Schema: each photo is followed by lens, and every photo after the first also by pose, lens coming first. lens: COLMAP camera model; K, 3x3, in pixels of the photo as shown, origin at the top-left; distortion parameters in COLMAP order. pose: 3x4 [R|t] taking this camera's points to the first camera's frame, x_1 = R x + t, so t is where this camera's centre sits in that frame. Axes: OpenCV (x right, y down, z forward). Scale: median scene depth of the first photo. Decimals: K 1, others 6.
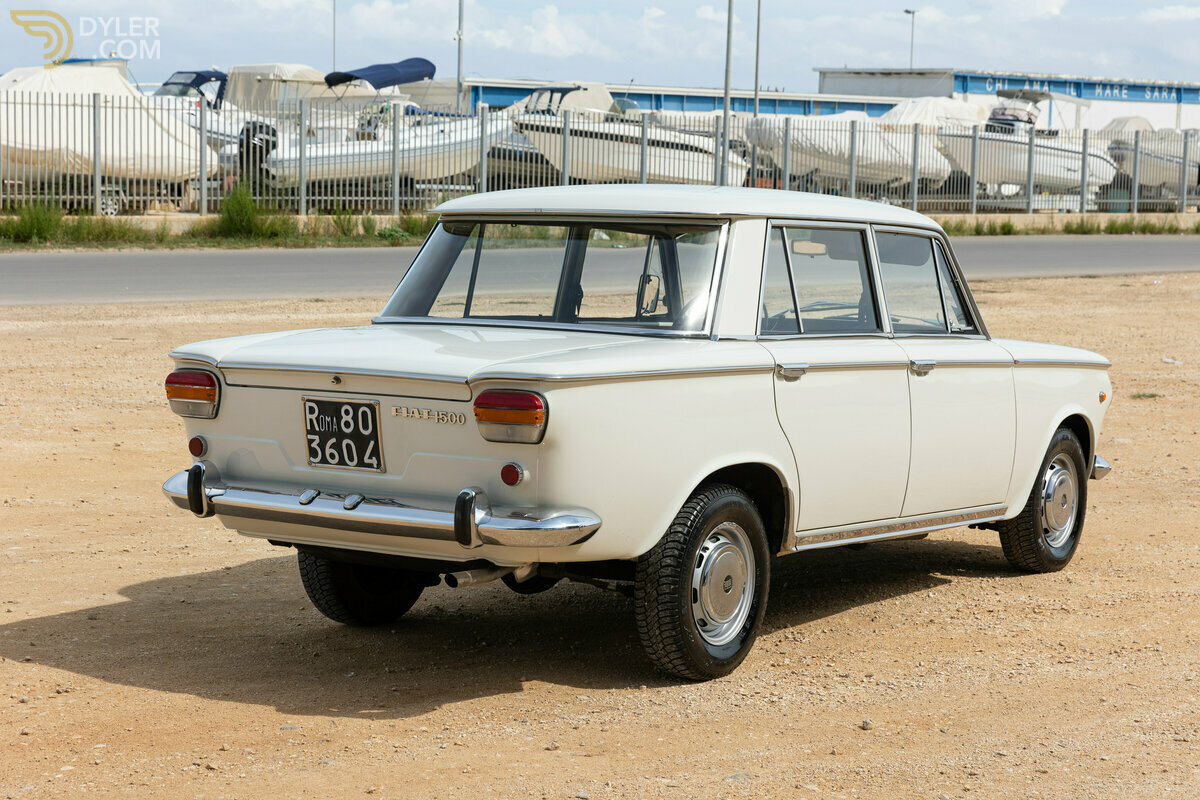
lens RADIAL K [[2222.4, 0, 600.0], [0, 2222.4, 400.0], [0, 0, 1]] dist [0.004319, -0.058818]
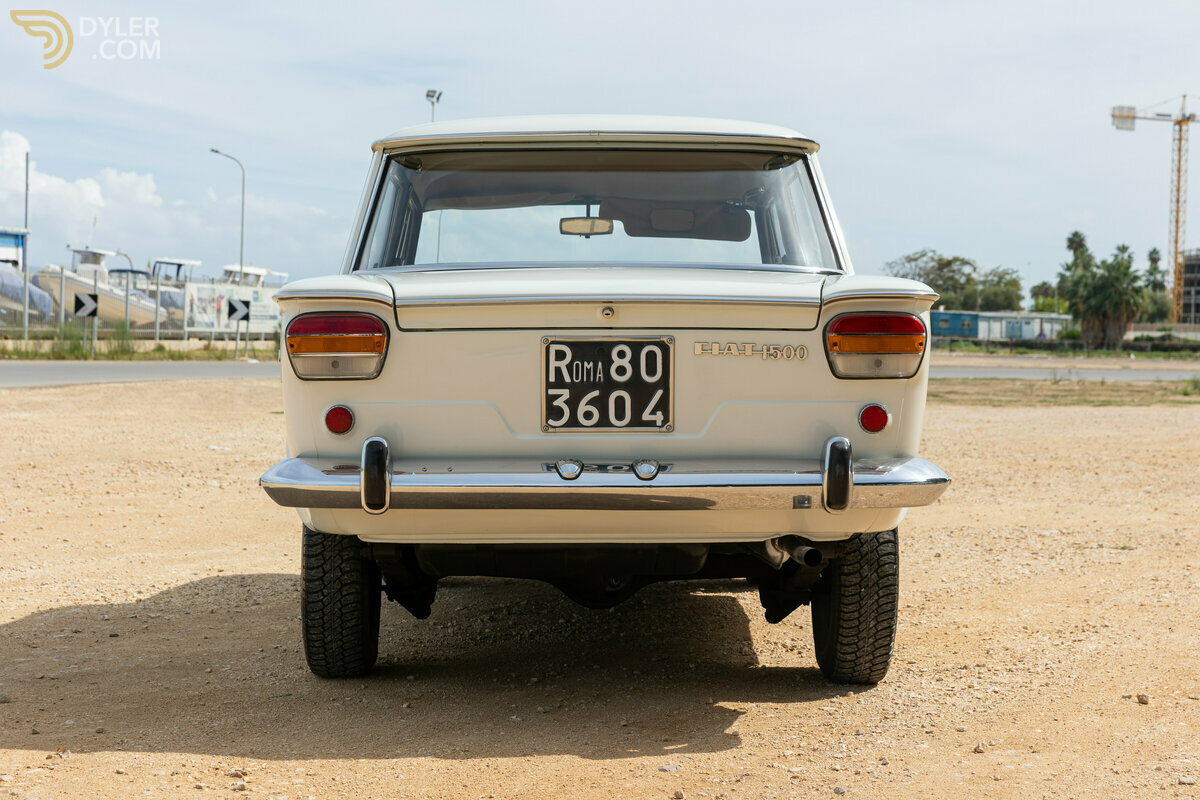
lens RADIAL K [[2222.4, 0, 600.0], [0, 2222.4, 400.0], [0, 0, 1]] dist [0.004319, -0.058818]
pose [[0.834119, -0.023020, 0.551104, -0.535762], [0.056565, 0.997431, -0.043951, 0.053718], [-0.548676, 0.067834, 0.833278, 0.370618]]
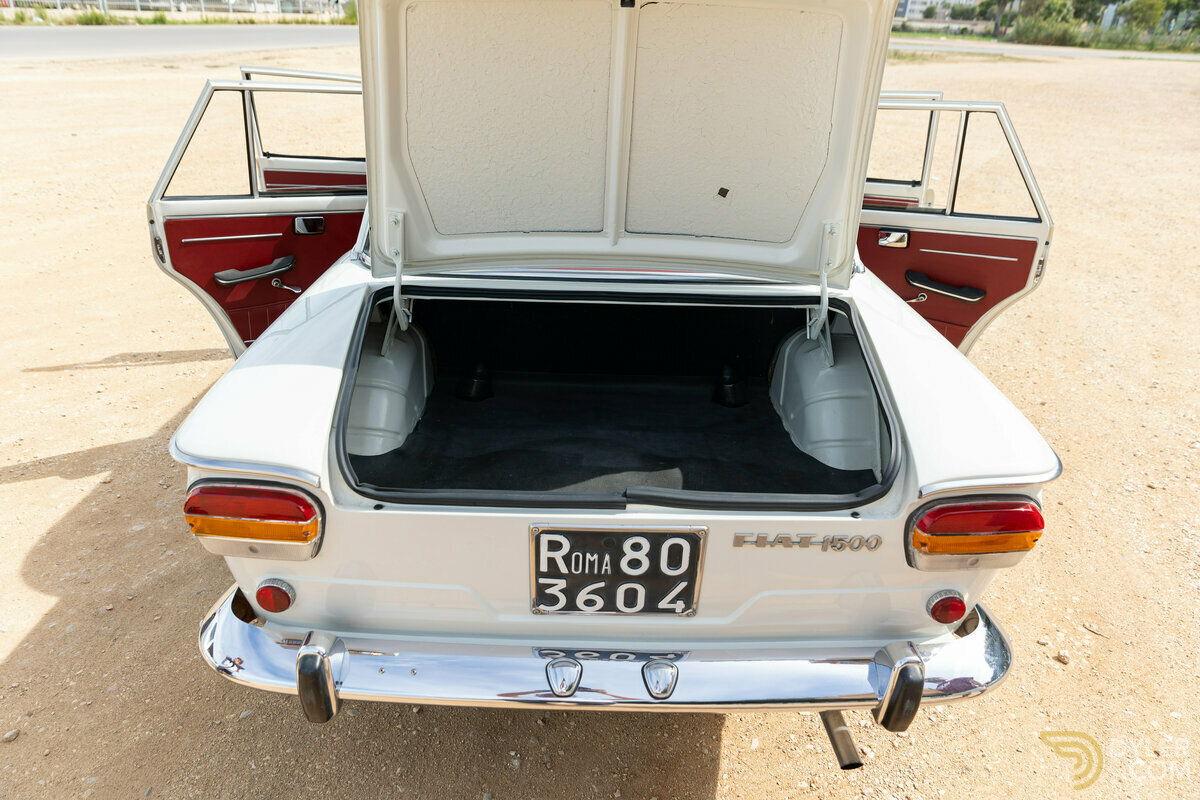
lens RADIAL K [[809.9, 0, 600.0], [0, 809.9, 400.0], [0, 0, 1]] dist [0.001908, -0.000077]
pose [[0.831359, -0.223795, 0.508683, -0.217398], [0.029305, 0.931713, 0.362012, -0.104151], [-0.554962, -0.286054, 0.781146, 0.849496]]
